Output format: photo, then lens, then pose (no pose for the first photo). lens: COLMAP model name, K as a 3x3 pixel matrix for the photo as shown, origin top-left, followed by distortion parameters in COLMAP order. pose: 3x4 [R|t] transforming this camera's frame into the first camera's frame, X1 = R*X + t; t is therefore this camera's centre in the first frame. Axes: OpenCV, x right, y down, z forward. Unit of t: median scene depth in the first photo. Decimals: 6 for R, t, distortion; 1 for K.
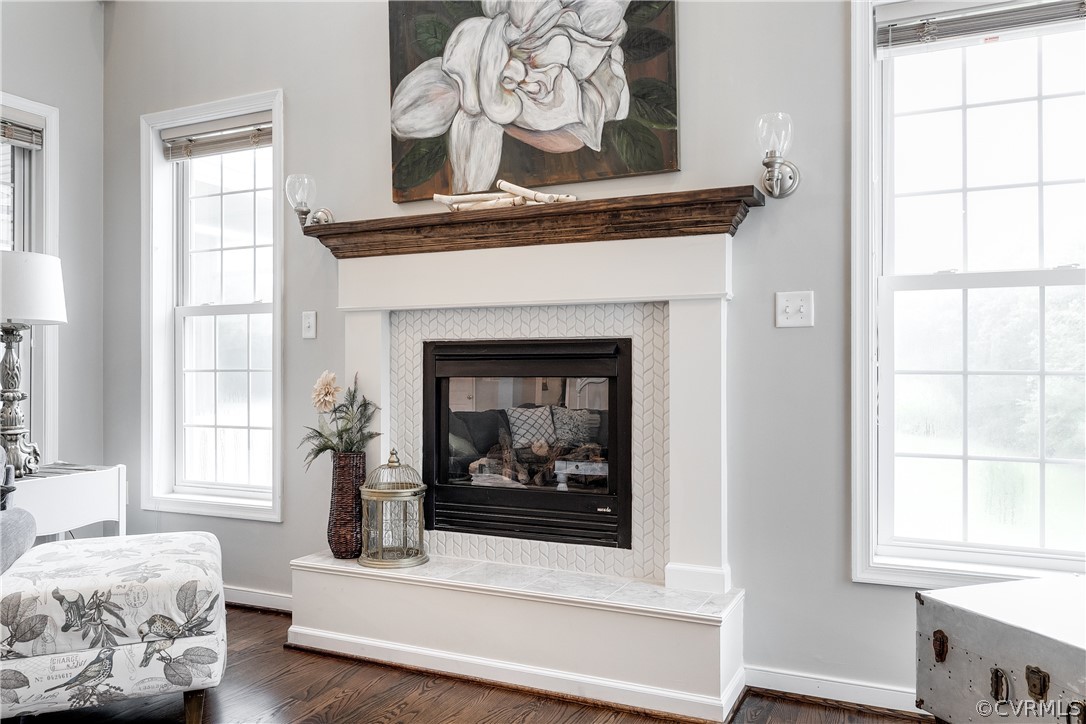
lens RADIAL K [[812.9, 0, 543.0], [0, 812.9, 362.0], [0, 0, 1]] dist [0.003443, 0.001987]
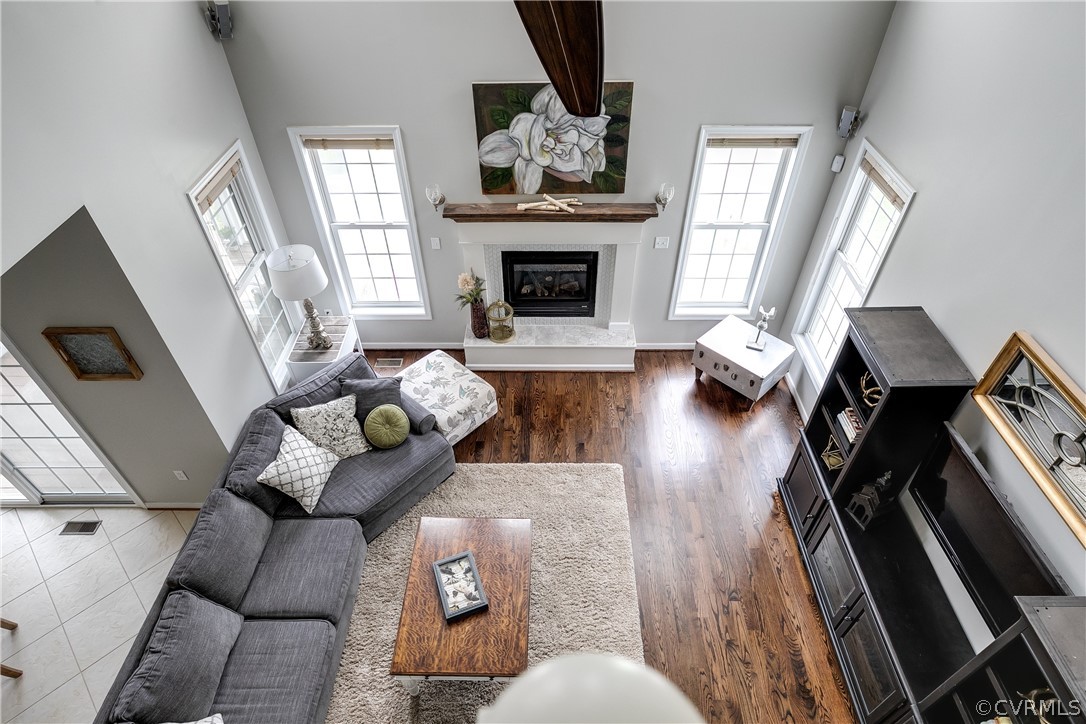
lens RADIAL K [[591.2, 0, 543.0], [0, 591.2, 362.0], [0, 0, 1]] dist [-0.000604, 0.000214]
pose [[0.909467, -0.283734, 0.303917, -0.669711], [0.000420, 0.731588, 0.681747, -0.979910], [-0.415777, -0.619898, 0.665474, -0.349956]]
